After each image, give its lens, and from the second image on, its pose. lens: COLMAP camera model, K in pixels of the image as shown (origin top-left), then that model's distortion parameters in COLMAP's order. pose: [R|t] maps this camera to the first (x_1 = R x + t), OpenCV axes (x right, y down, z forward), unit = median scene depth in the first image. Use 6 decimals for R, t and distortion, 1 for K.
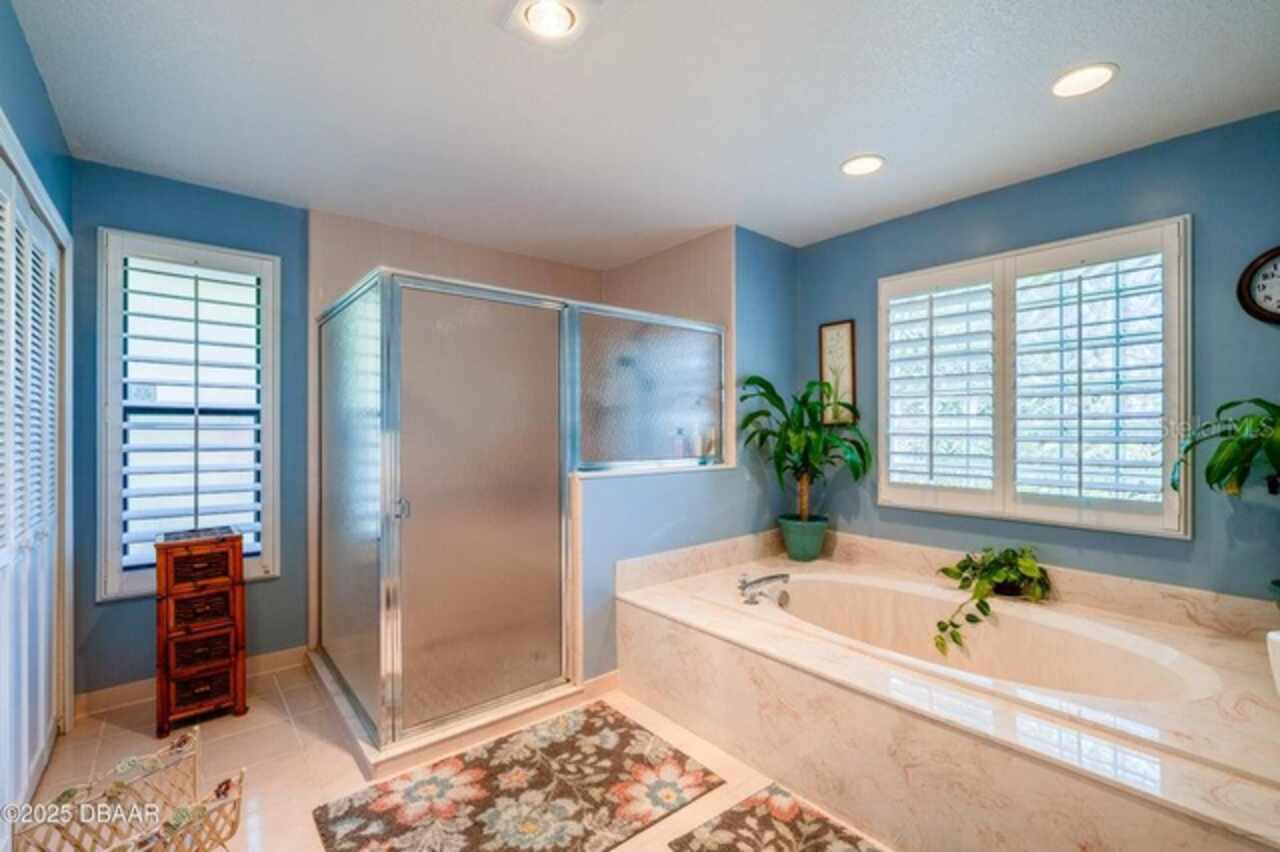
lens RADIAL K [[570.1, 0, 646.2], [0, 570.1, 427.9], [0, 0, 1]] dist [-0.002751, -0.000379]
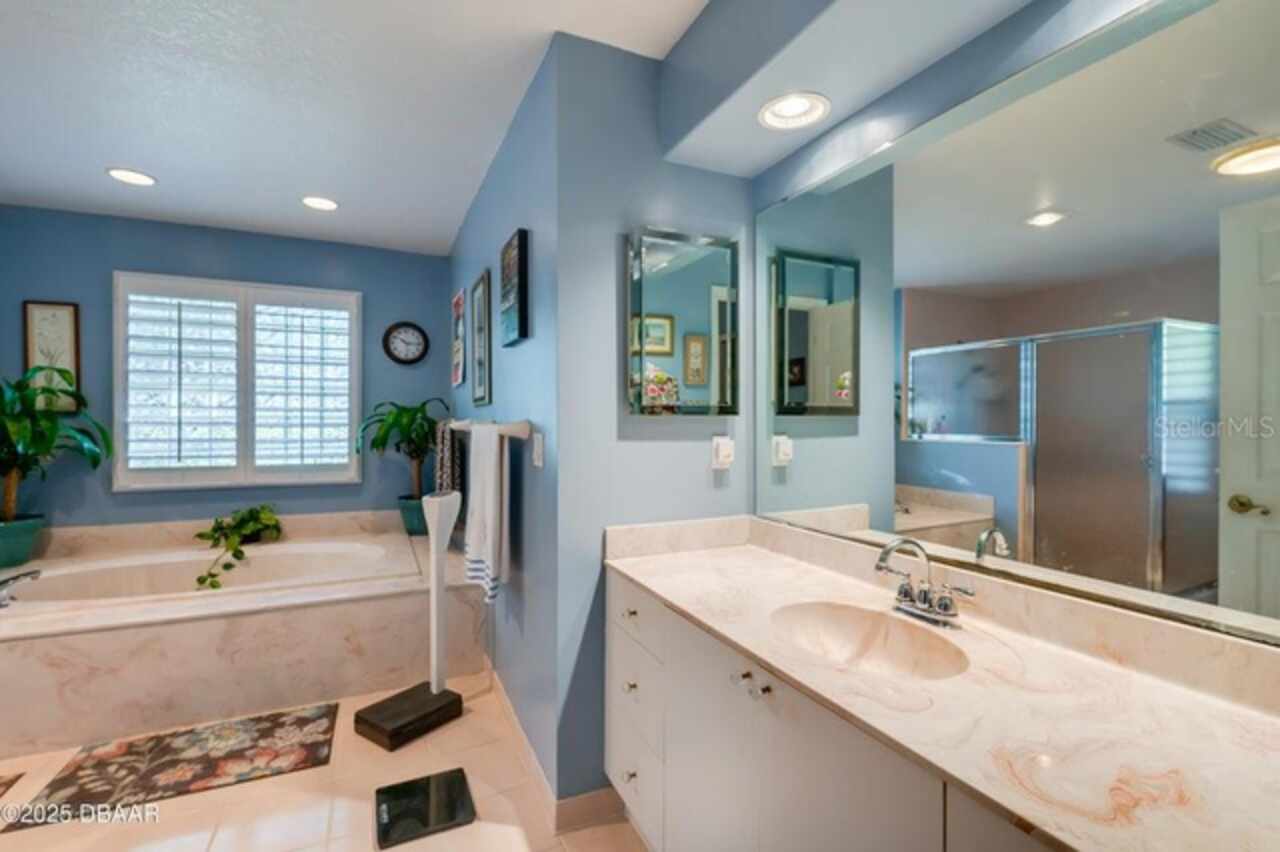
lens RADIAL K [[570.1, 0, 641.5], [0, 570.1, 424.4], [0, 0, 1]] dist [-0.002751, -0.000379]
pose [[0.261817, -0.007416, 0.965089, -0.405321], [-0.002120, 0.999964, 0.008259, 0.004064], [-0.965115, -0.004208, 0.261792, -0.223198]]
